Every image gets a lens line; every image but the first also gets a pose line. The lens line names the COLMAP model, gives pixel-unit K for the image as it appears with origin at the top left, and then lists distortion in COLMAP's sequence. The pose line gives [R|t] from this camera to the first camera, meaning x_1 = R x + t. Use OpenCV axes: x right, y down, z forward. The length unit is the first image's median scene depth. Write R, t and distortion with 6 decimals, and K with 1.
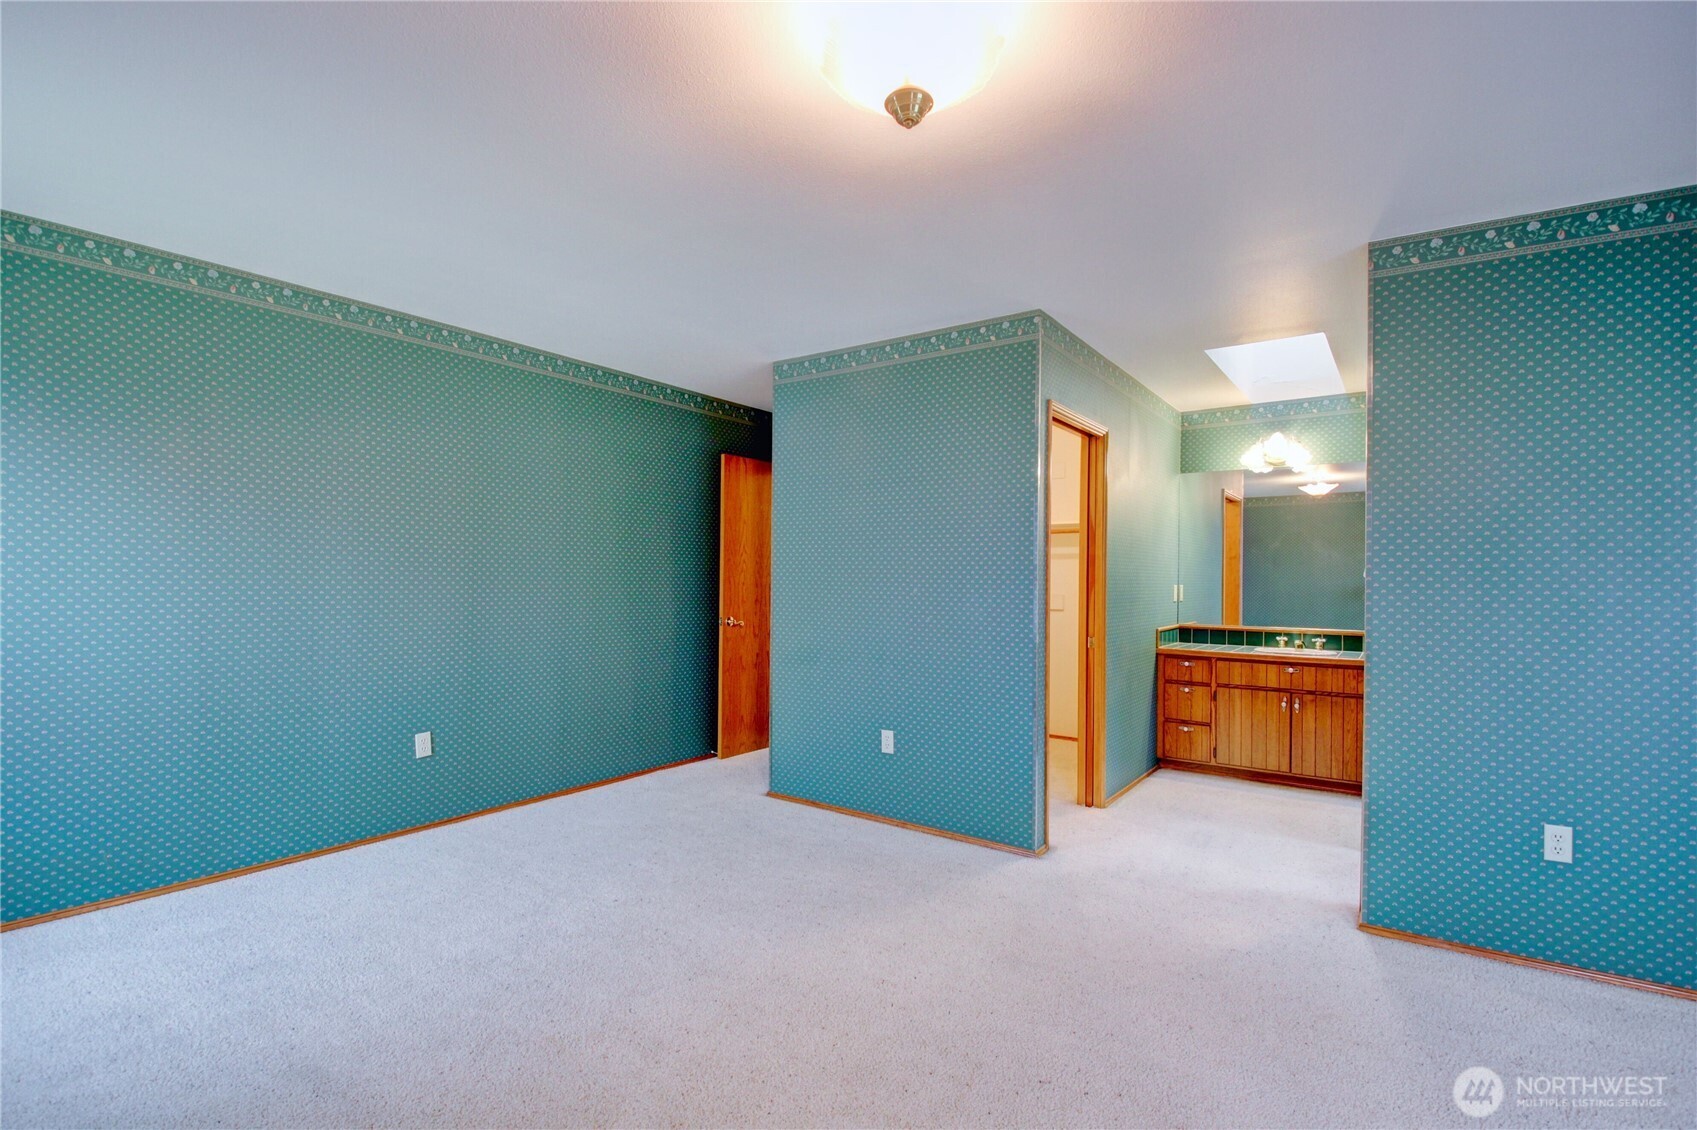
lens RADIAL K [[795.1, 0, 856.0], [0, 795.1, 571.9], [0, 0, 1]] dist [-0.005973, -0.013302]
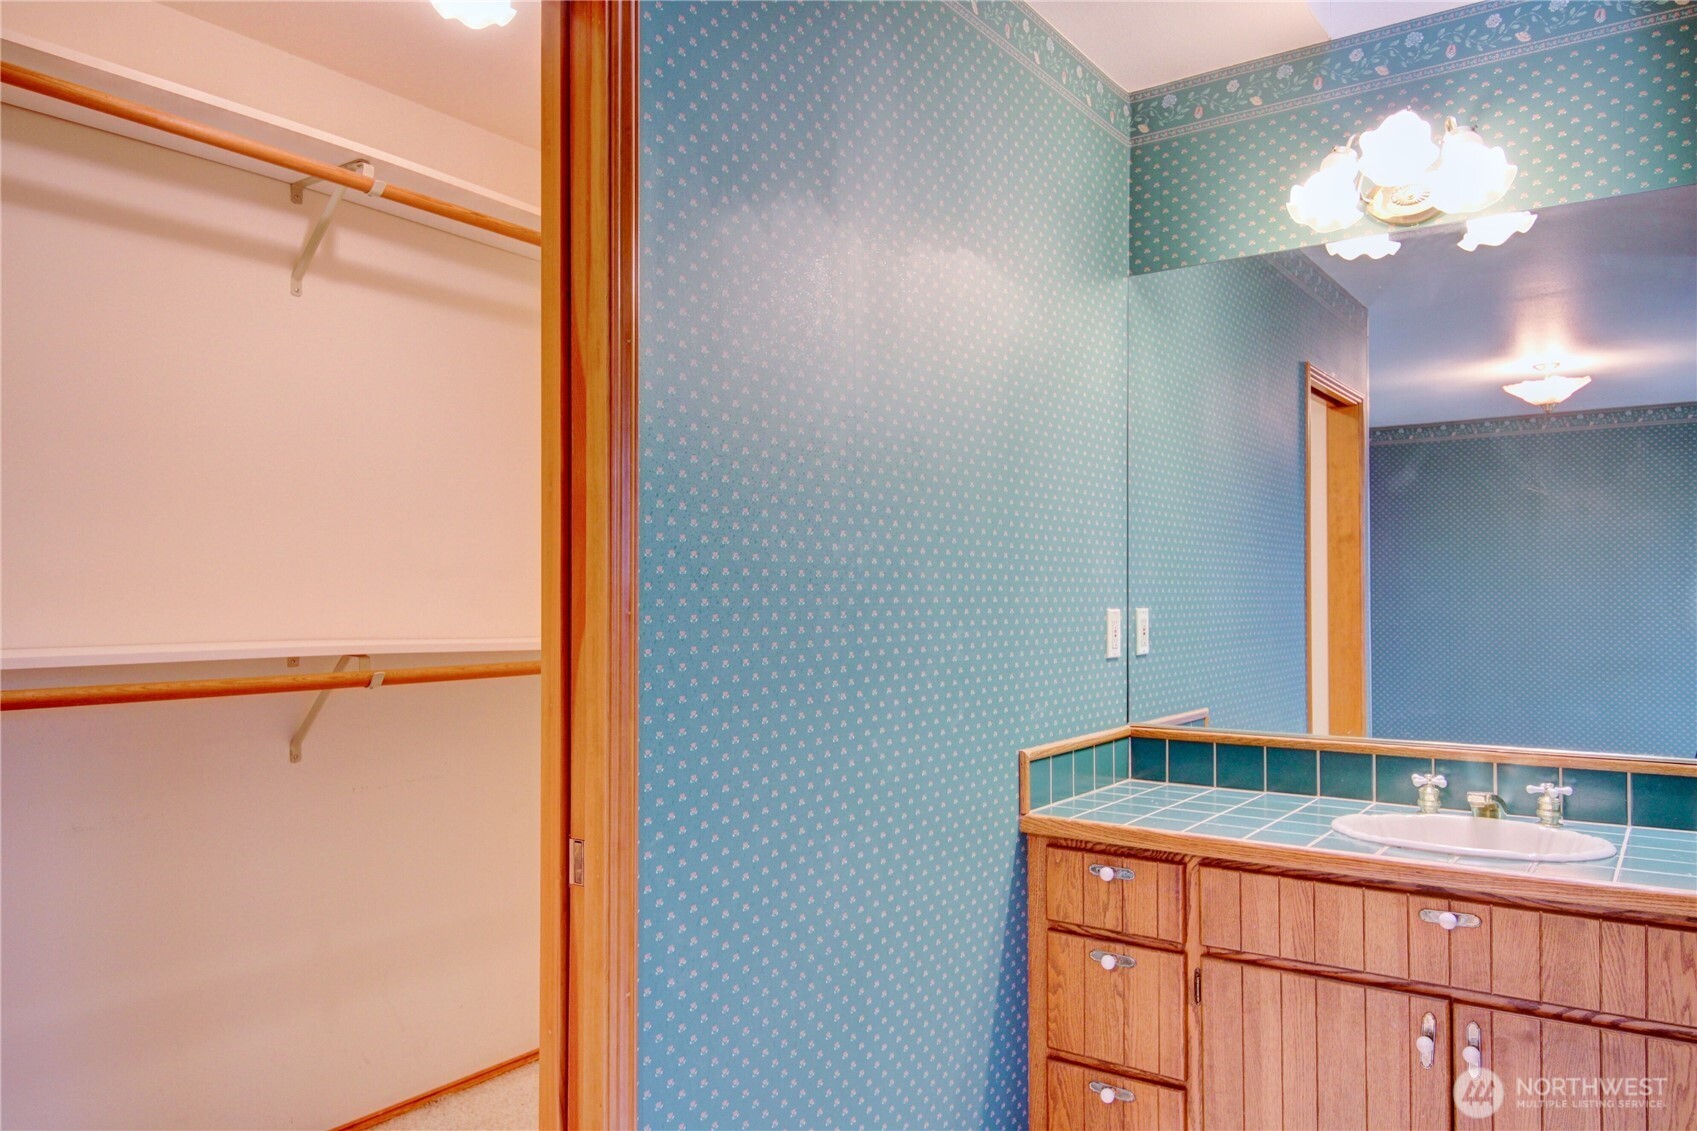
lens RADIAL K [[1231.0, 0, 845.3], [0, 1231.0, 566.7], [0, 0, 1]] dist [-0.003598, -0.009051]
pose [[0.999921, -0.012099, 0.003276, 0.314624], [0.012133, 0.999869, -0.010726, 0.003790], [-0.003146, 0.010765, 0.999937, 0.530914]]
